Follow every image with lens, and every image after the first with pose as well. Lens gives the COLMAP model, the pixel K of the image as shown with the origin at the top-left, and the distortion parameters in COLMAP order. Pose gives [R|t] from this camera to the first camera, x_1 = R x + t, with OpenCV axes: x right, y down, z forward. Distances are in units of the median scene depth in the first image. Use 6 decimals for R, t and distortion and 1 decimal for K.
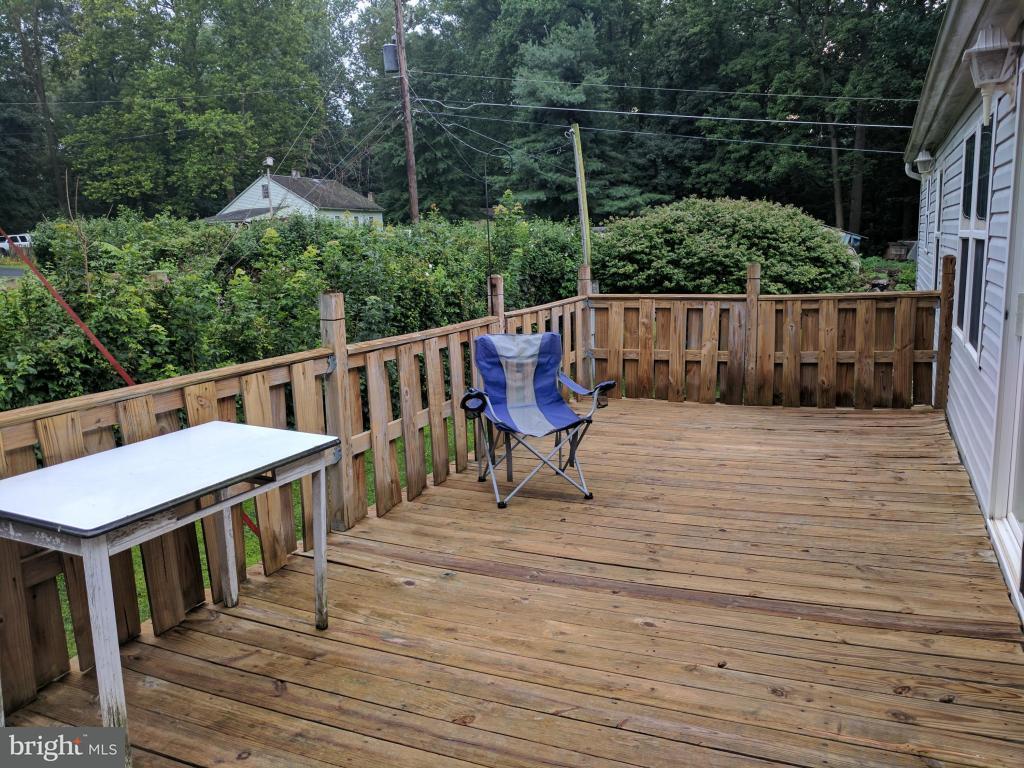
lens RADIAL K [[742.5, 0, 512.0], [0, 742.5, 384.0], [0, 0, 1]] dist [-0.000015, -0.000609]
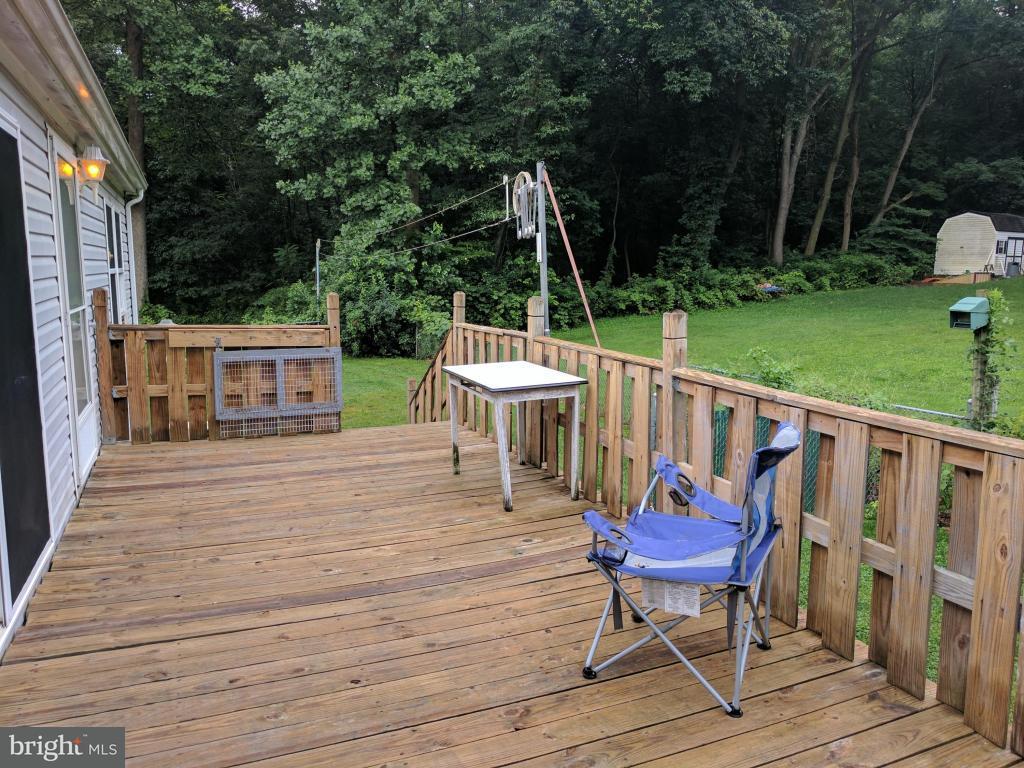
lens RADIAL K [[742.5, 0, 512.0], [0, 742.5, 384.0], [0, 0, 1]] dist [-0.000015, -0.000609]
pose [[-0.654652, 0.145099, -0.741874, 0.731864], [-0.116755, 0.950220, 0.288876, -0.324628], [0.746859, 0.275731, -0.605123, 1.591832]]
